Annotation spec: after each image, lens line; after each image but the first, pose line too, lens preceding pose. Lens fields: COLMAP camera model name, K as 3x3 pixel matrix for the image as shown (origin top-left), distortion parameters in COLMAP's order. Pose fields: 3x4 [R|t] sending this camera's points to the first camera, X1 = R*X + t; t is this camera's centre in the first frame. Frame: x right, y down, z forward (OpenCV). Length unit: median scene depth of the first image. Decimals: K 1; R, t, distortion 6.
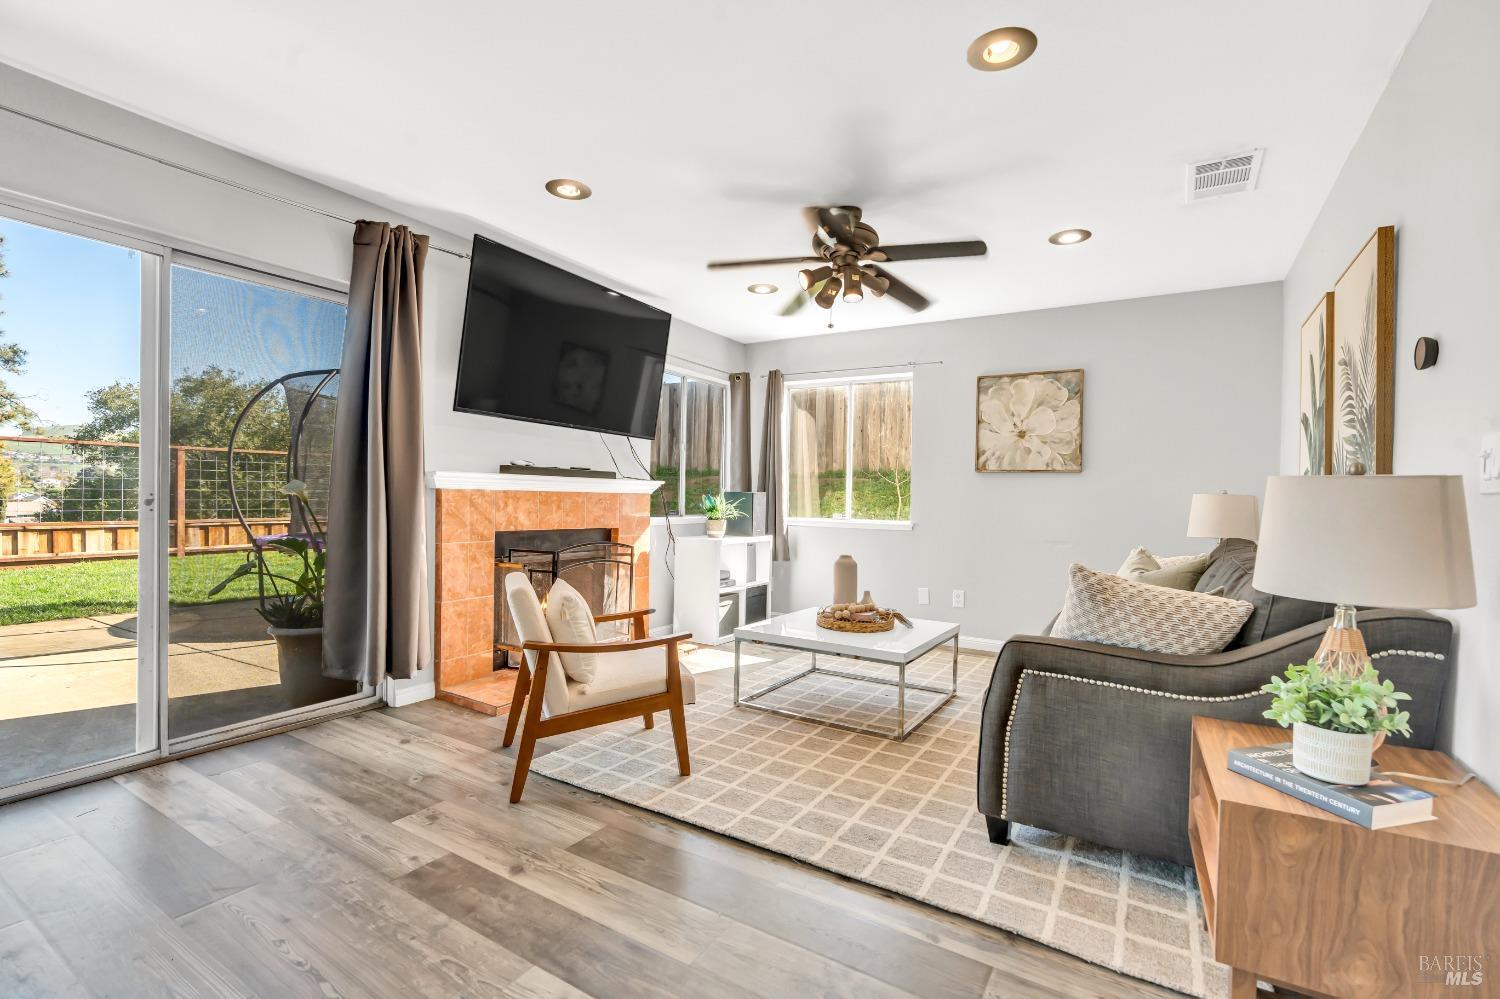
lens RADIAL K [[673.7, 0, 752.1], [0, 673.7, 499.9], [0, 0, 1]] dist [-0.006260, 0.002638]
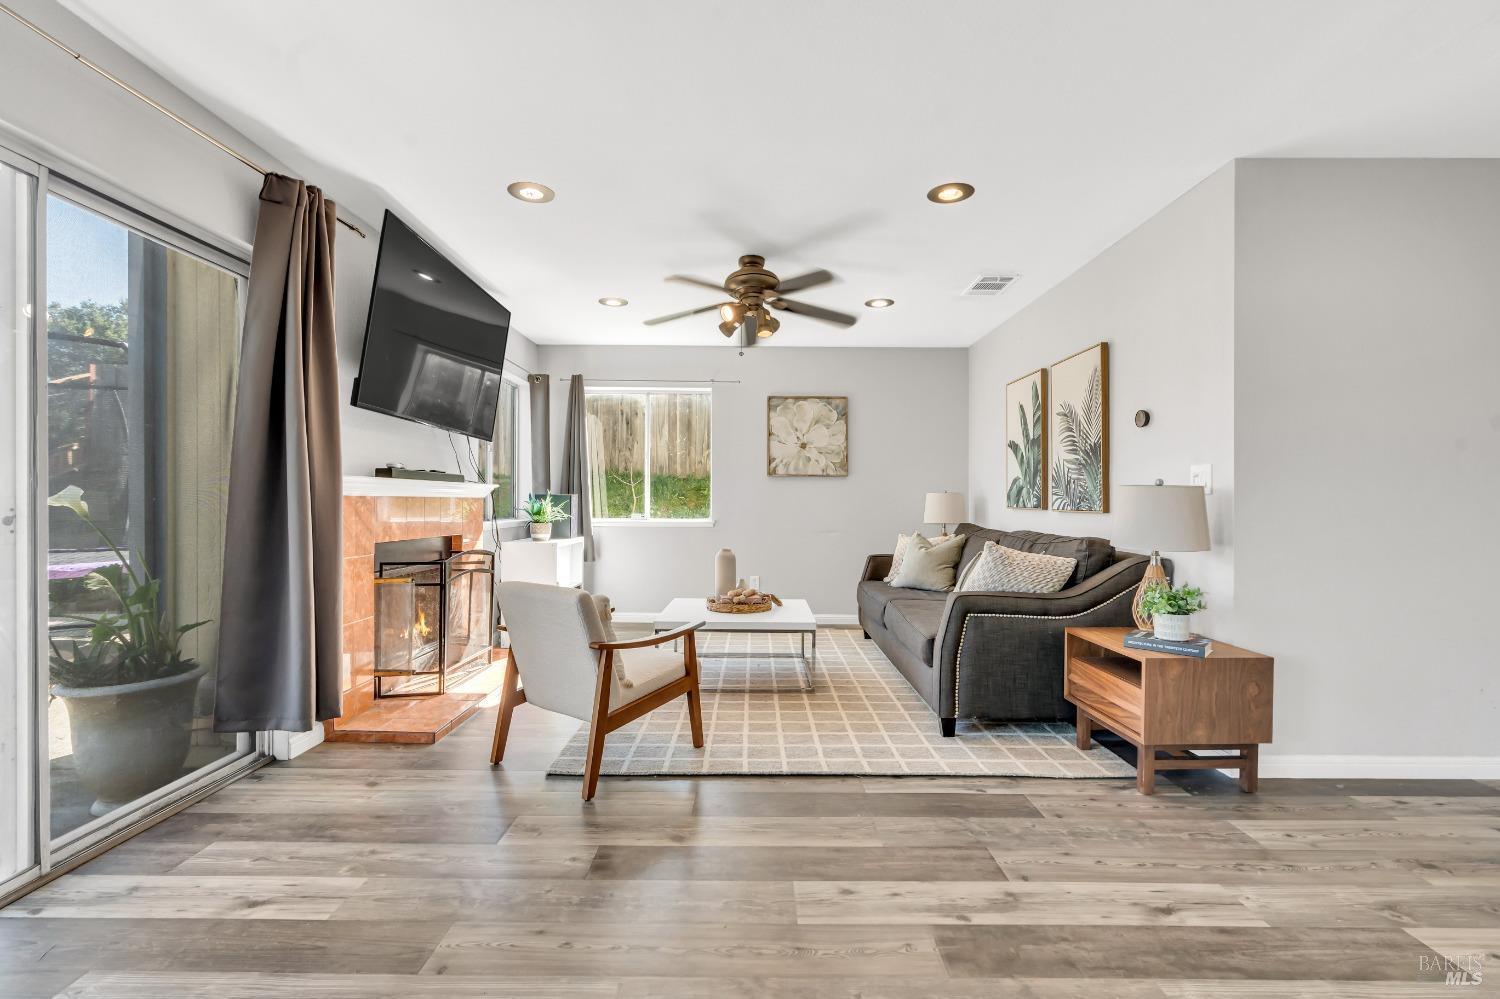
lens RADIAL K [[673.7, 0, 755.2], [0, 673.7, 500.6], [0, 0, 1]] dist [-0.006260, 0.002638]
pose [[0.850150, -0.015413, 0.526316, -0.429858], [0.013471, 0.999881, 0.007522, -0.009270], [-0.526369, 0.000695, 0.850256, -0.010005]]
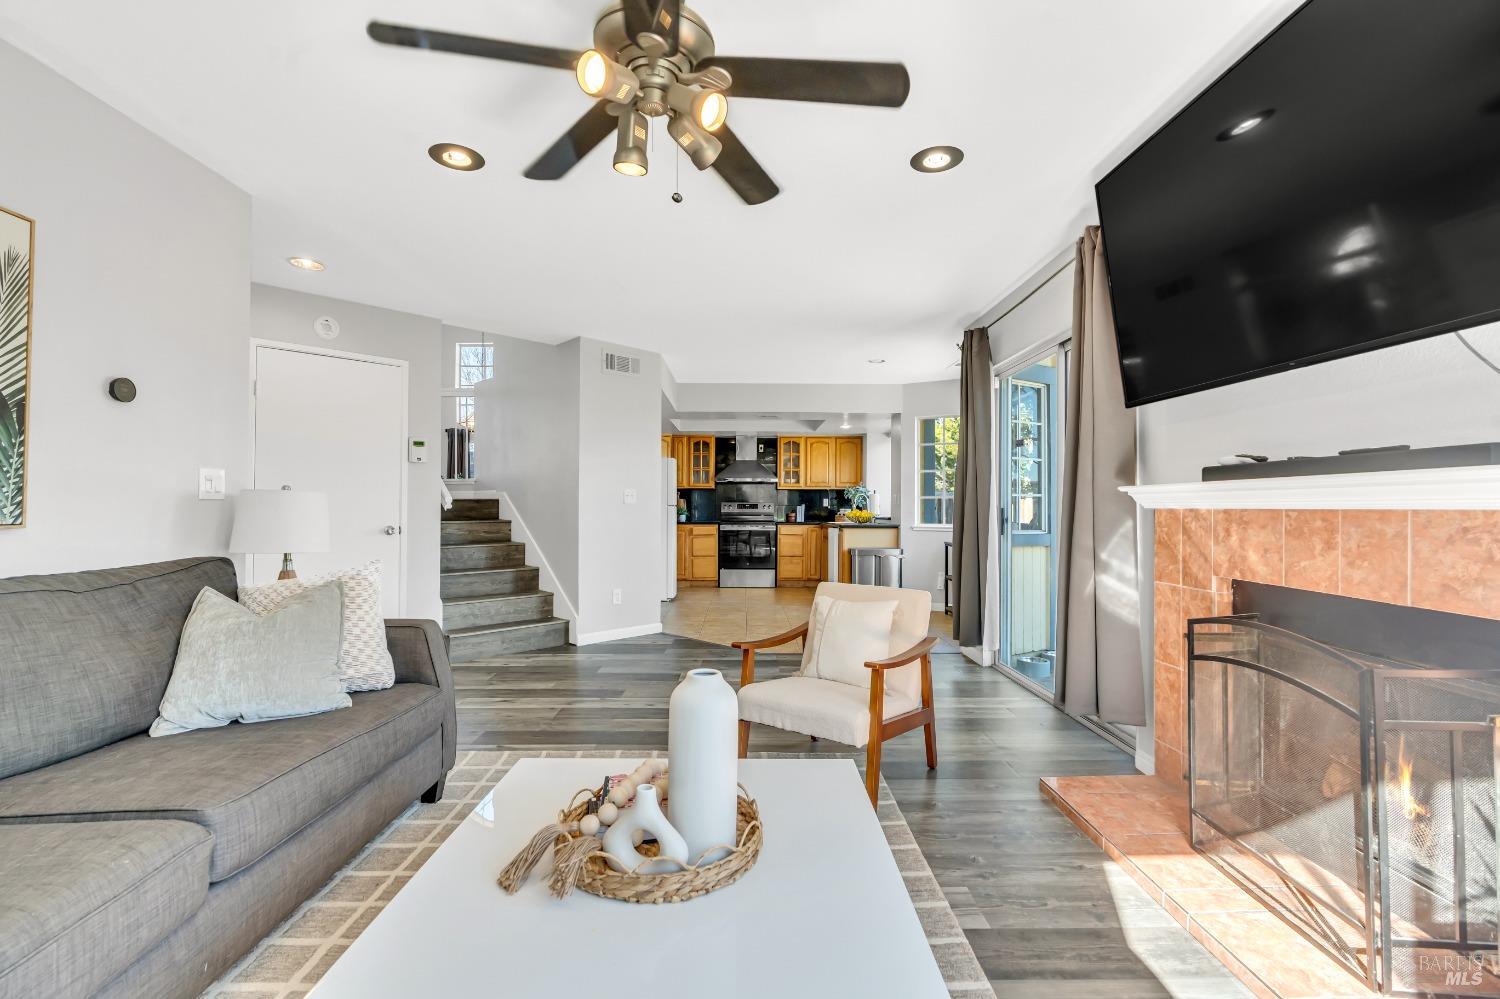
lens RADIAL K [[673.7, 0, 750.1], [0, 673.7, 503.5], [0, 0, 1]] dist [-0.006260, 0.002638]
pose [[-0.847300, -0.026647, -0.530445, 0.309246], [-0.022234, 0.999645, -0.014702, -0.001195], [0.530648, -0.000663, -0.847592, 1.323278]]
